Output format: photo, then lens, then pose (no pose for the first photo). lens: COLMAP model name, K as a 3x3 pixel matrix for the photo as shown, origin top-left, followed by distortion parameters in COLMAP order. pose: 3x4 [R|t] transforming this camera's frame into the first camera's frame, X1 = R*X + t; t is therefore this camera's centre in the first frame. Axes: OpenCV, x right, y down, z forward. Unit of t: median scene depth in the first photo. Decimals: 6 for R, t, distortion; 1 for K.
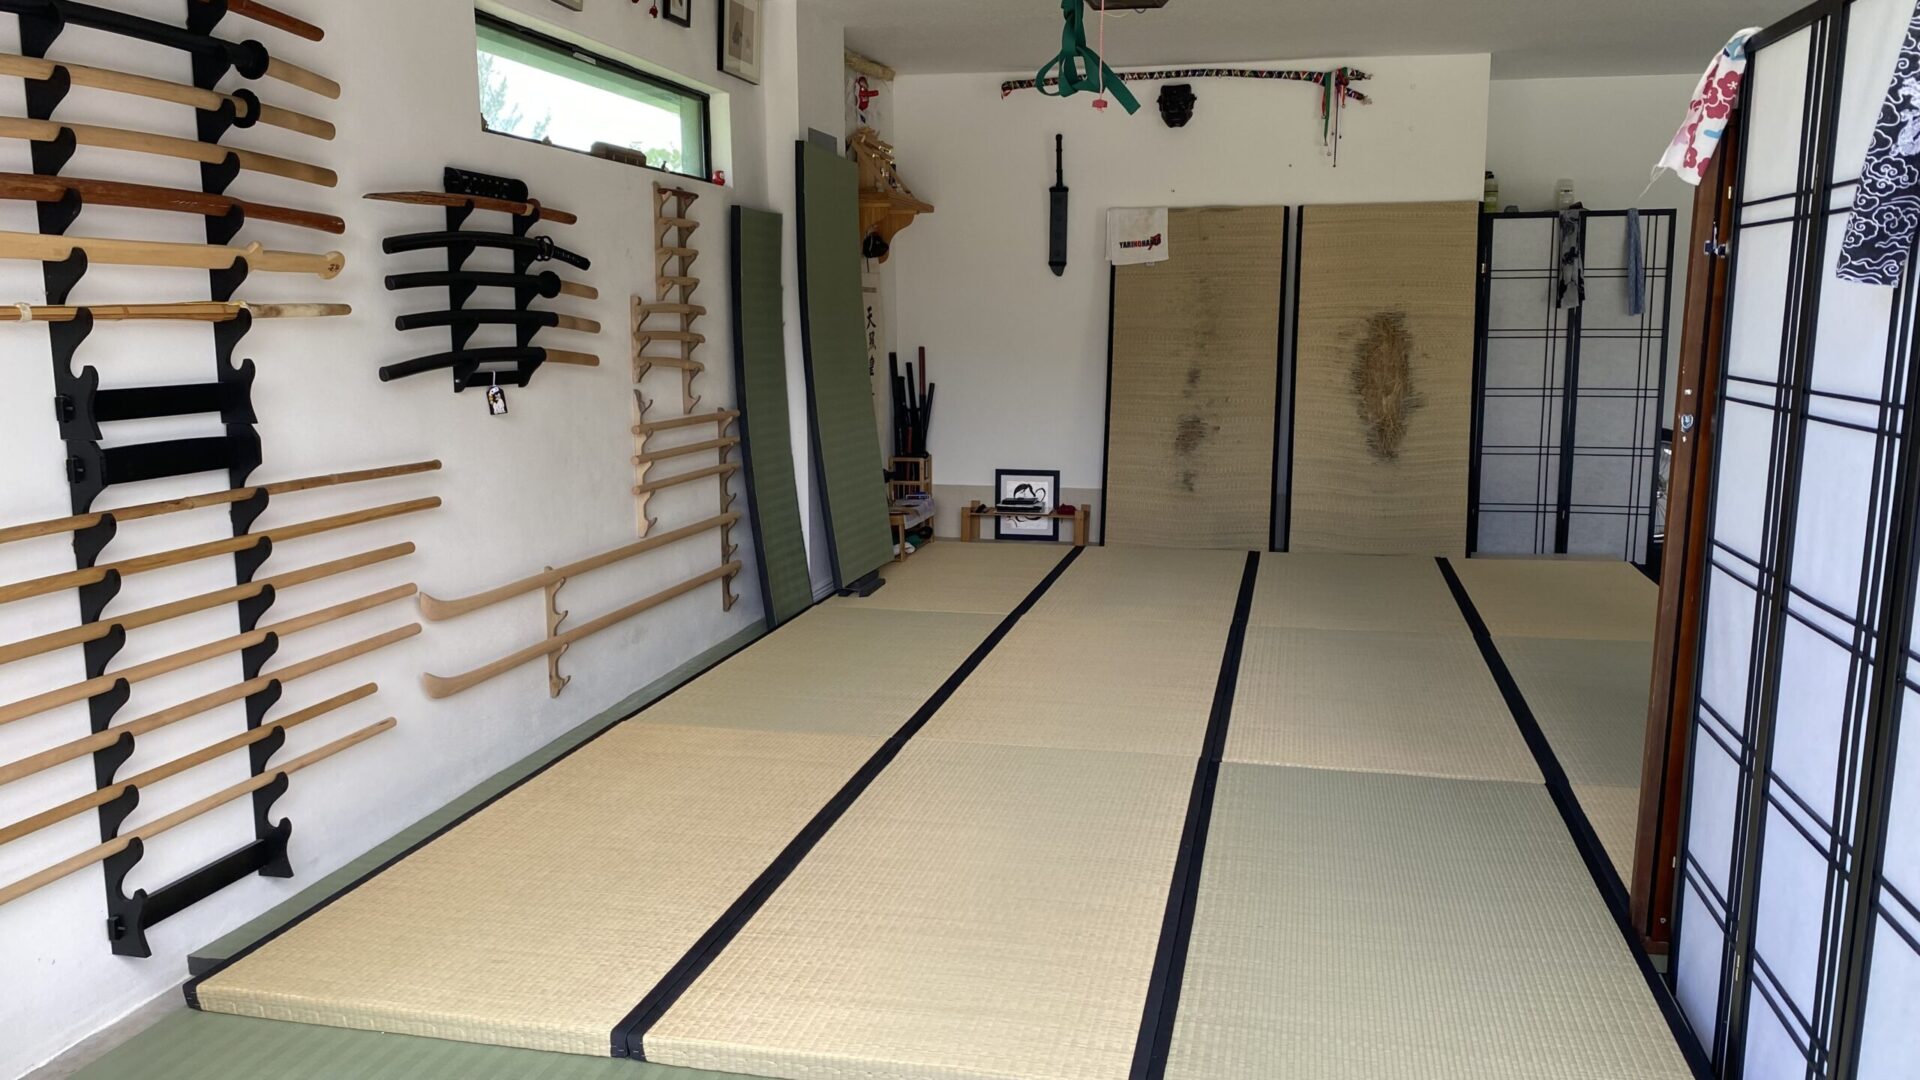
lens RADIAL K [[1444.6, 0, 958.5], [0, 1444.6, 582.5], [0, 0, 1]] dist [0.107545, -0.299762]
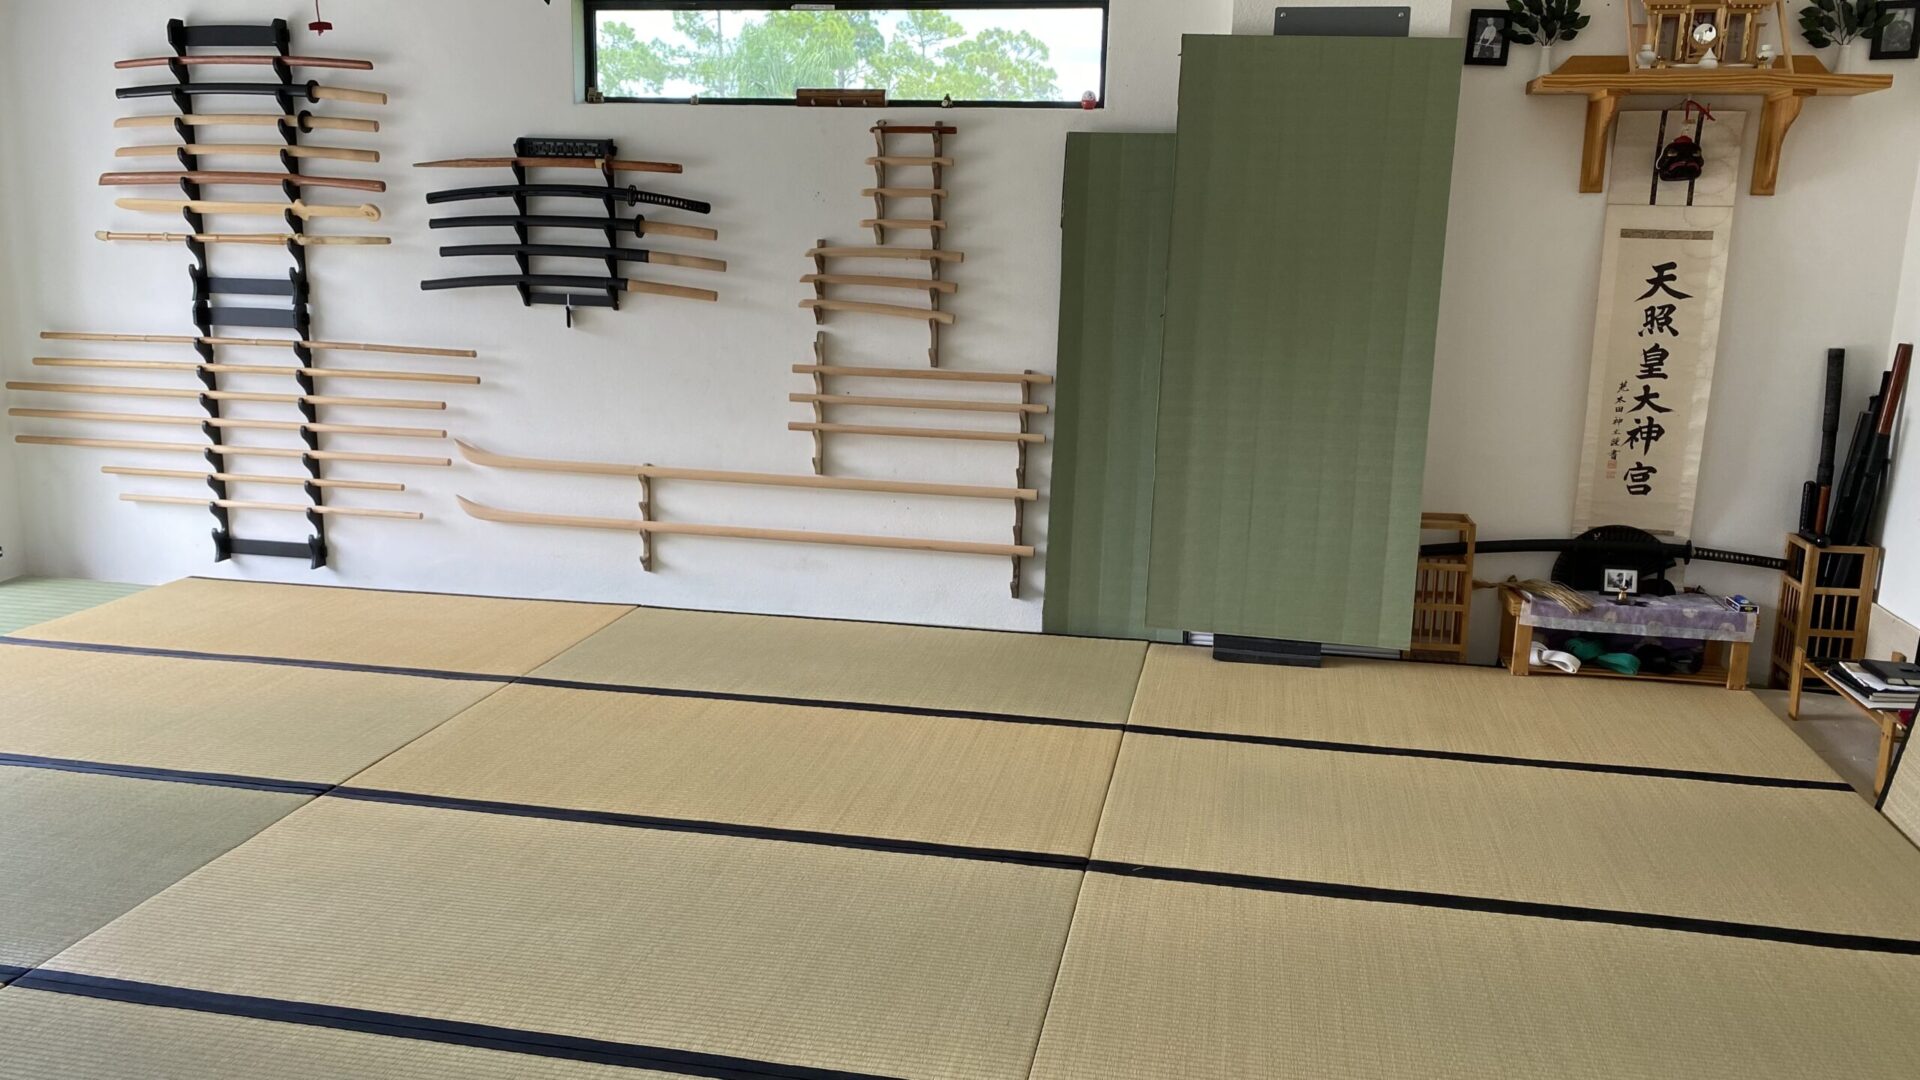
lens RADIAL K [[1485.1, 0, 954.4], [0, 1485.1, 551.6], [0, 0, 1]] dist [0.005085, 0.002654]
pose [[0.030499, 0.219613, -0.975110, 0.643318], [-0.201075, 0.956968, 0.209238, -0.170938], [0.979101, 0.189688, 0.073345, 0.811201]]
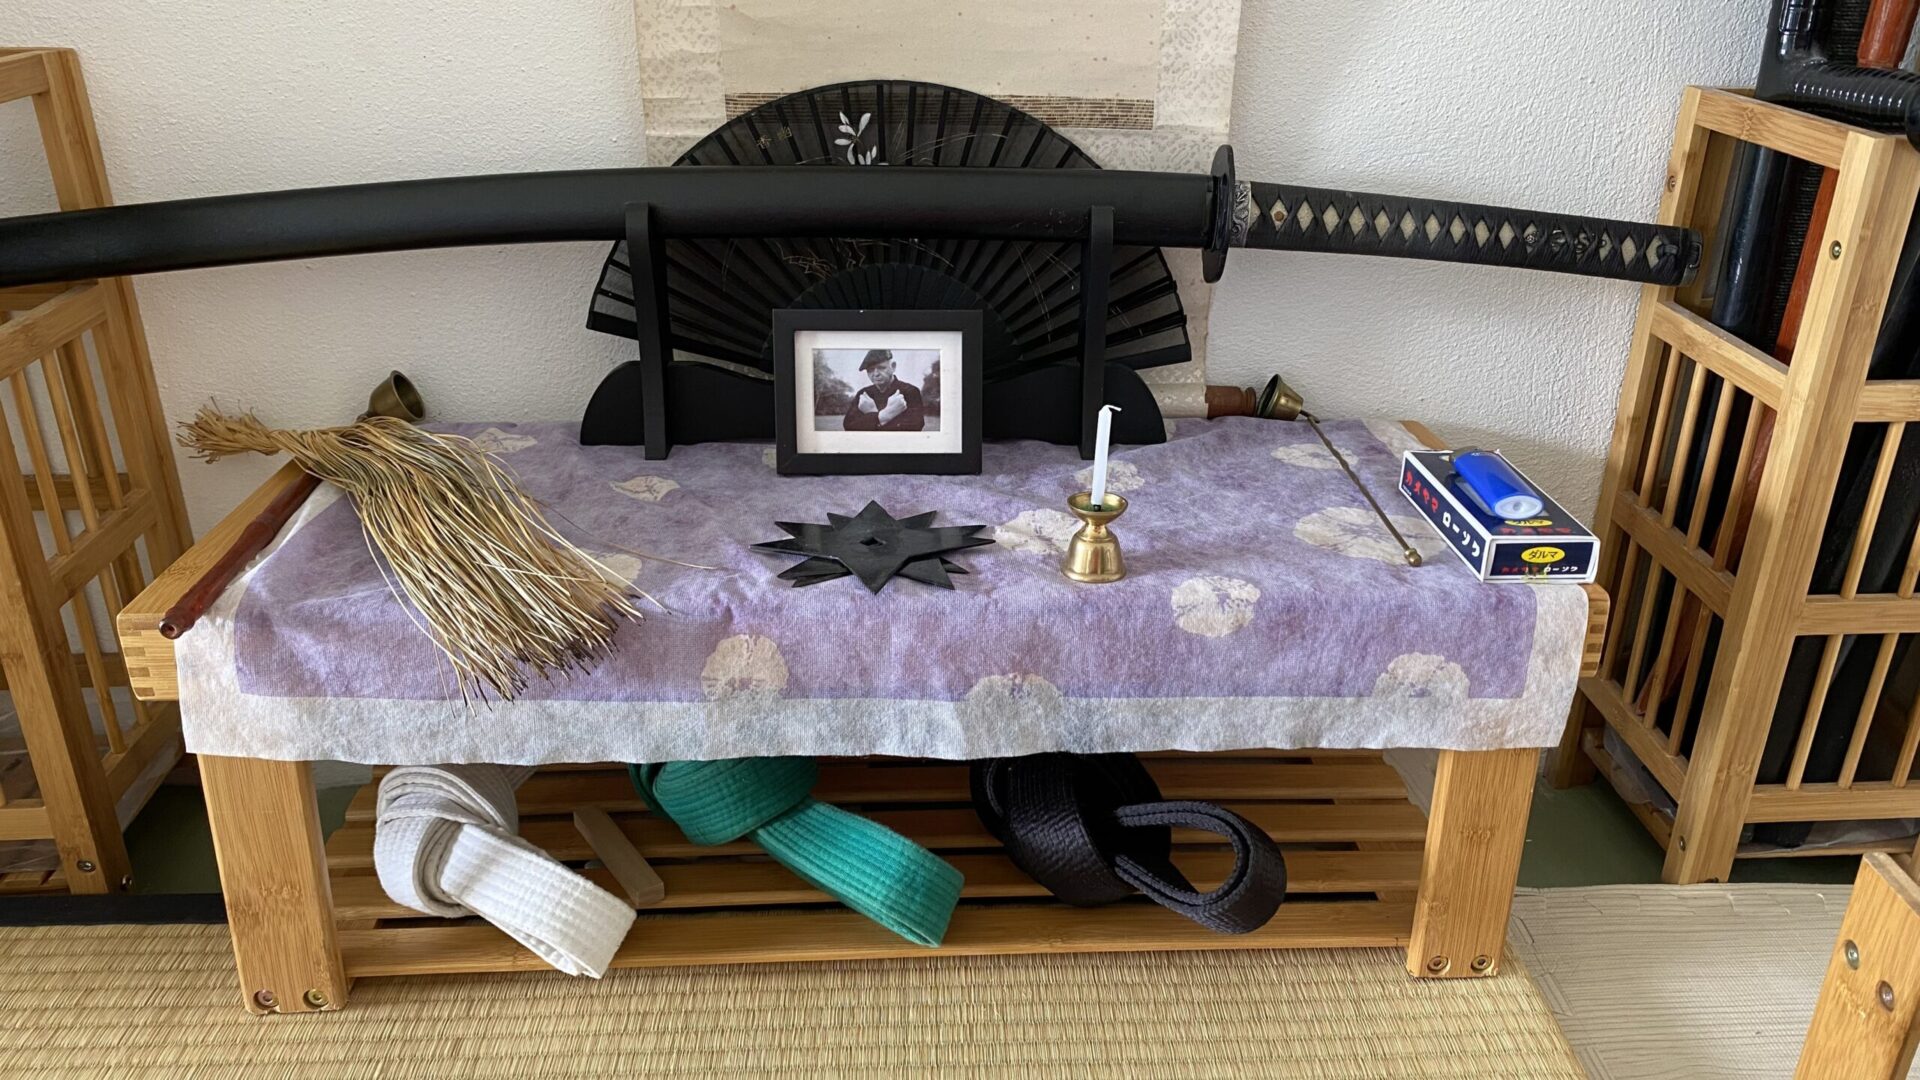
lens RADIAL K [[1462.8, 0, 967.4], [0, 1462.8, 541.0], [0, 0, 1]] dist [0.165569, -0.397575]
pose [[0.276002, 0.408054, -0.870238, 0.062702], [-0.197976, 0.910127, 0.363969, -0.107453], [0.940547, 0.071831, 0.331982, 1.155227]]
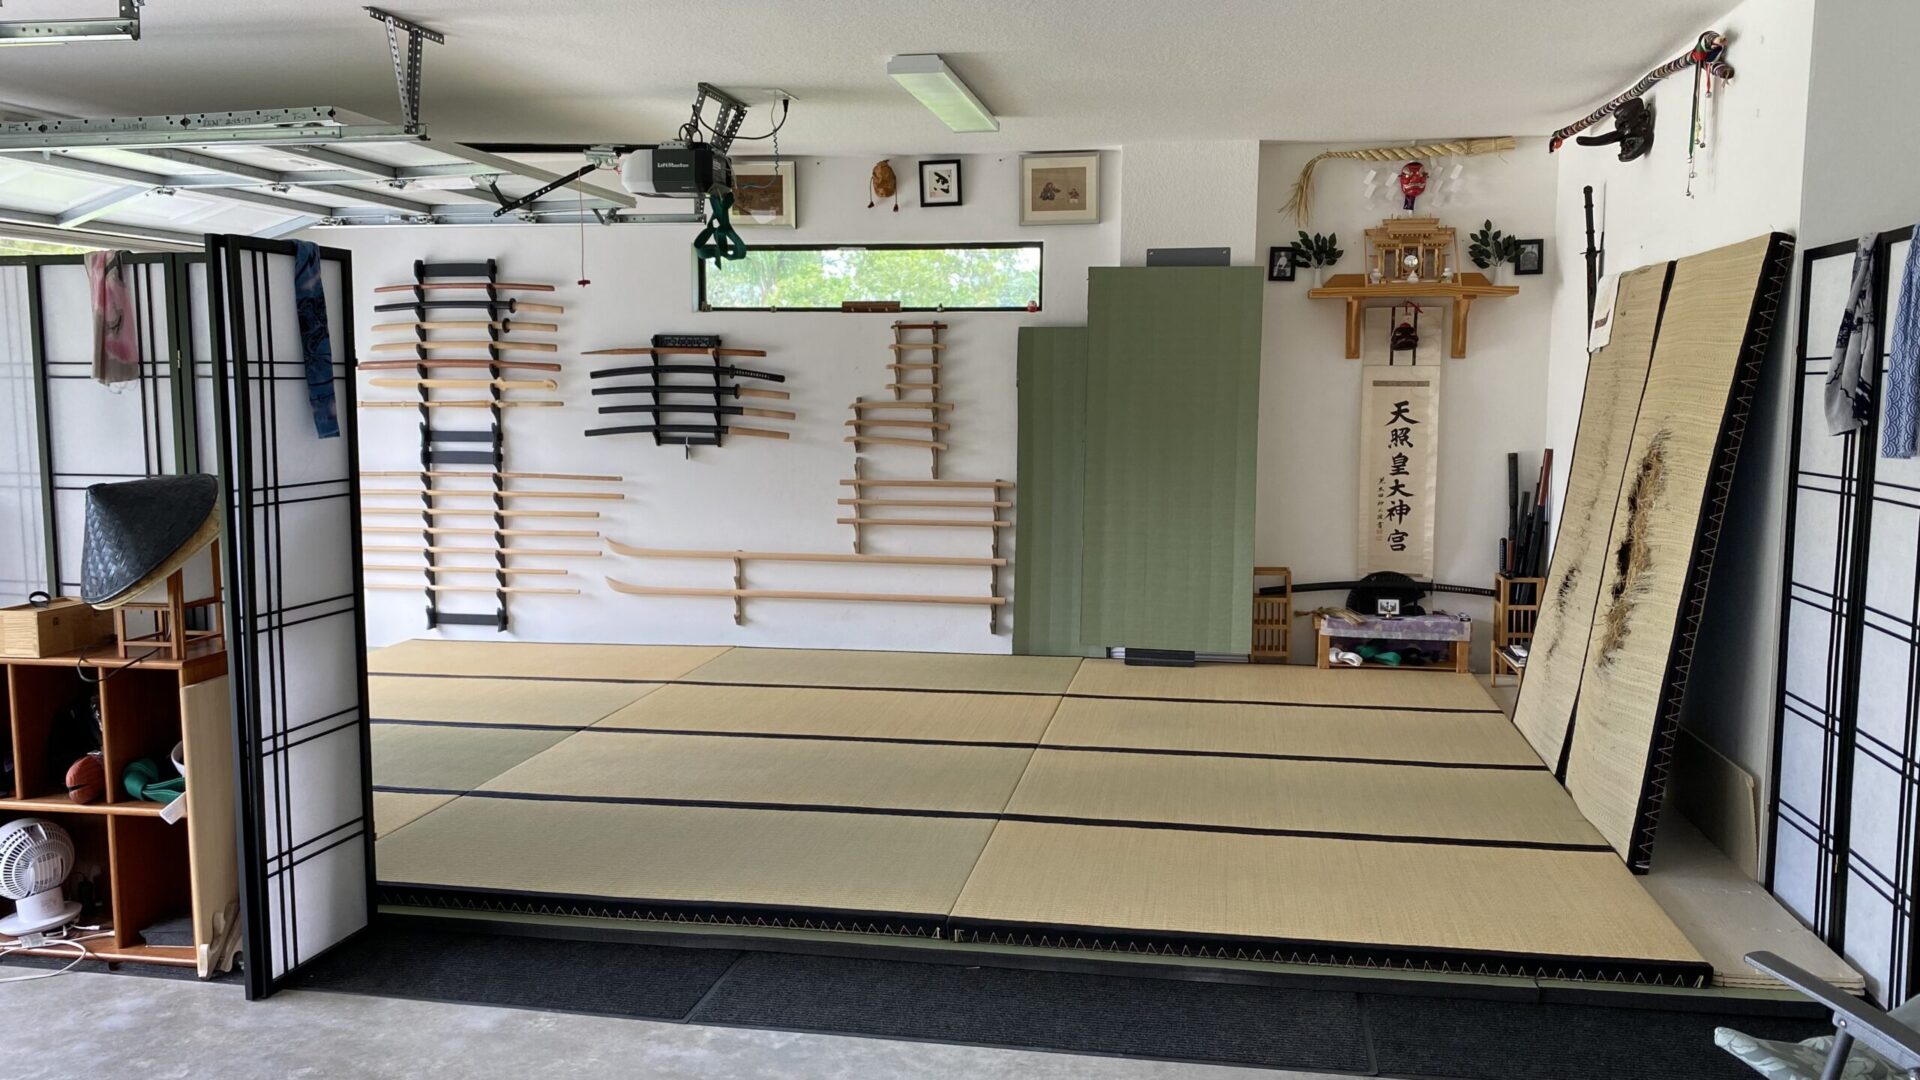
lens RADIAL K [[1479.1, 0, 962.6], [0, 1479.1, 538.7], [0, 0, 1]] dist [0.102387, -0.241422]
pose [[0.054109, 0.110260, -0.992429, 1.035124], [-0.182409, 0.978252, 0.098740, -0.172192], [0.981733, 0.175685, 0.073045, 0.782805]]
